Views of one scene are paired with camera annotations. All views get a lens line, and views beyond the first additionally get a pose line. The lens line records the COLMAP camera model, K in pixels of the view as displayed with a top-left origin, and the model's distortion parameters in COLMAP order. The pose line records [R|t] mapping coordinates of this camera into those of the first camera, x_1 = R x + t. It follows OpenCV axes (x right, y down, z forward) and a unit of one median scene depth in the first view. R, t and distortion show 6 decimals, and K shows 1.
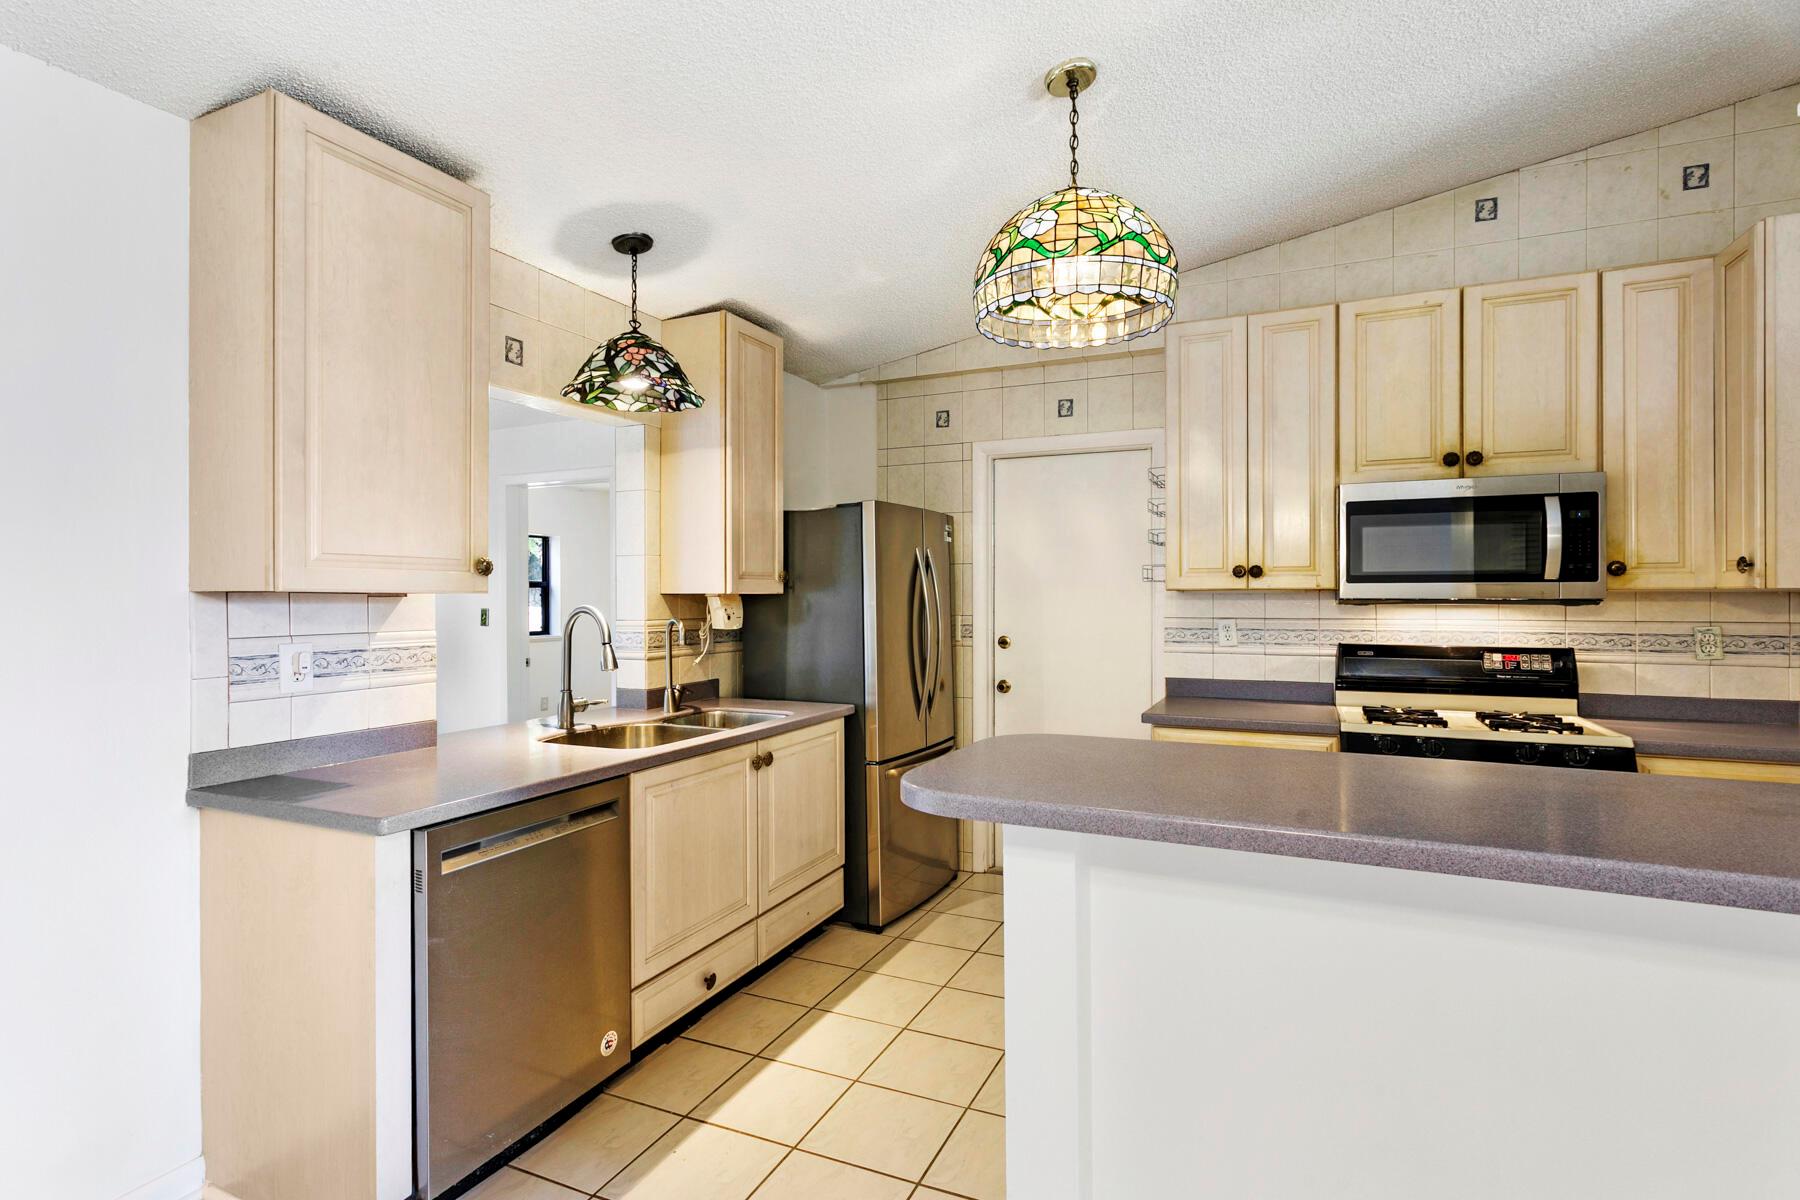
lens RADIAL K [[900.3, 0, 898.2], [0, 900.3, 594.1], [0, 0, 1]] dist [0.000671, 0.002995]
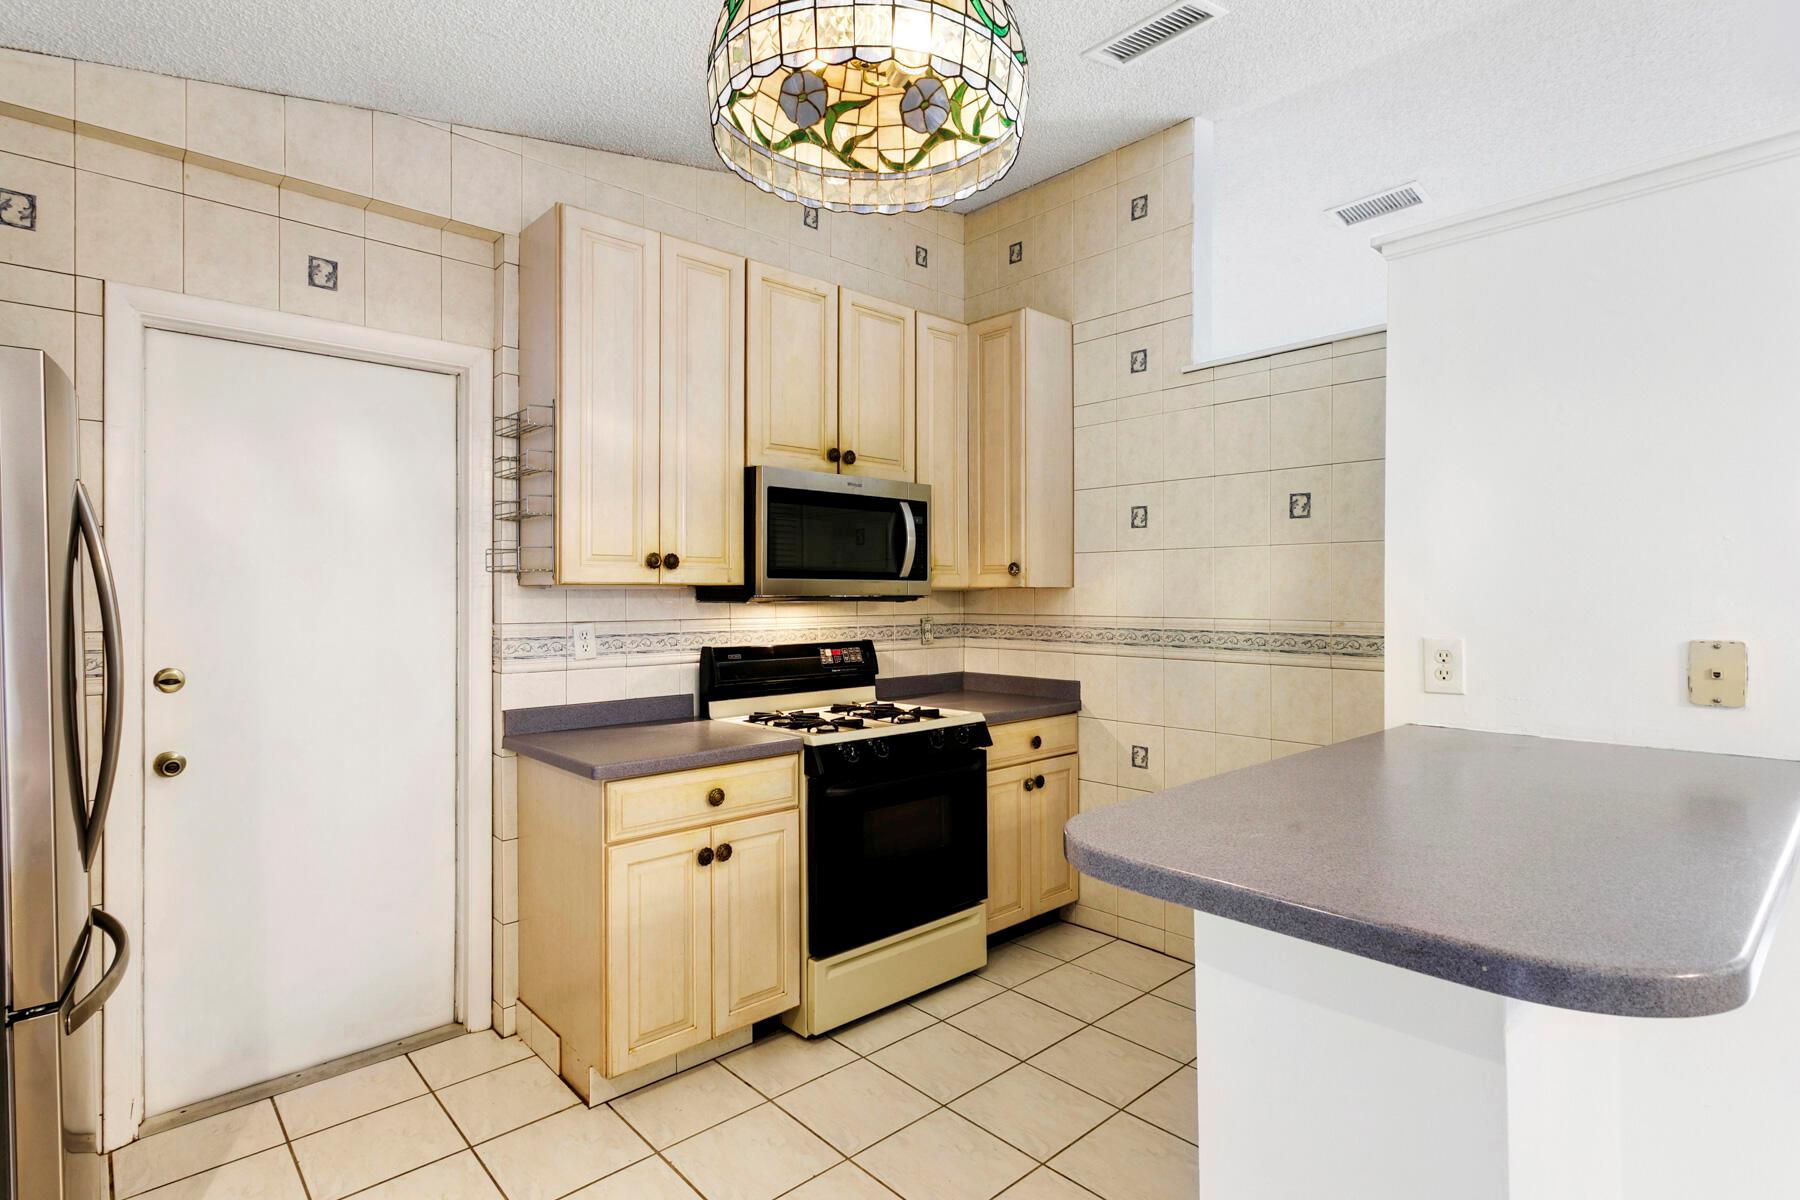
lens RADIAL K [[900.3, 0, 922.2], [0, 900.3, 592.5], [0, 0, 1]] dist [0.000671, 0.002995]
pose [[0.391831, 0.002881, 0.920033, -0.248714], [-0.001578, 0.999996, -0.002459, 0.003850], [-0.920036, -0.000488, 0.391833, 0.500742]]
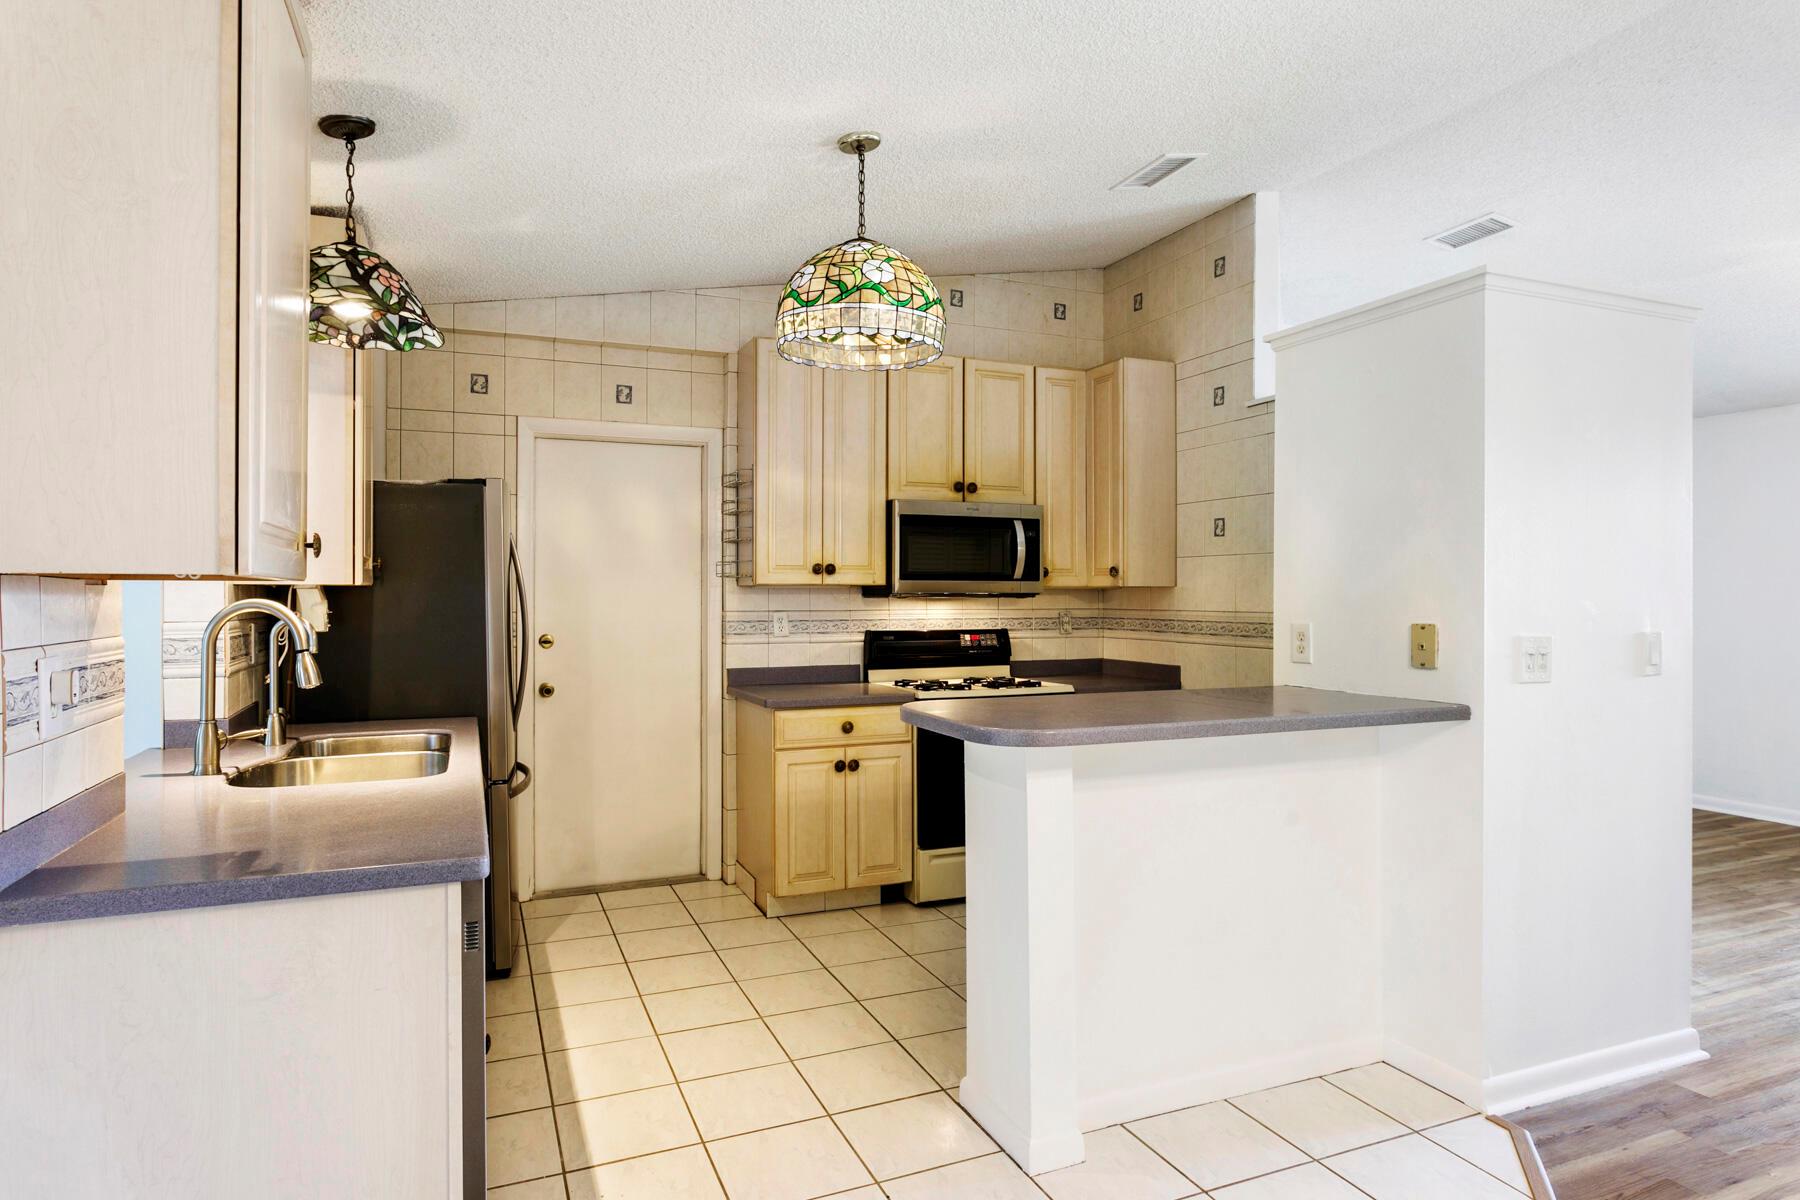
lens RADIAL K [[1014.1, 0, 938.8], [0, 1014.1, 589.4], [0, 0, 1]] dist [-0.004193, 0.001855]
pose [[0.659415, 0.004347, 0.751767, -0.495668], [-0.002725, 0.999991, -0.003393, 0.004691], [-0.751774, 0.000189, 0.659421, 0.044327]]
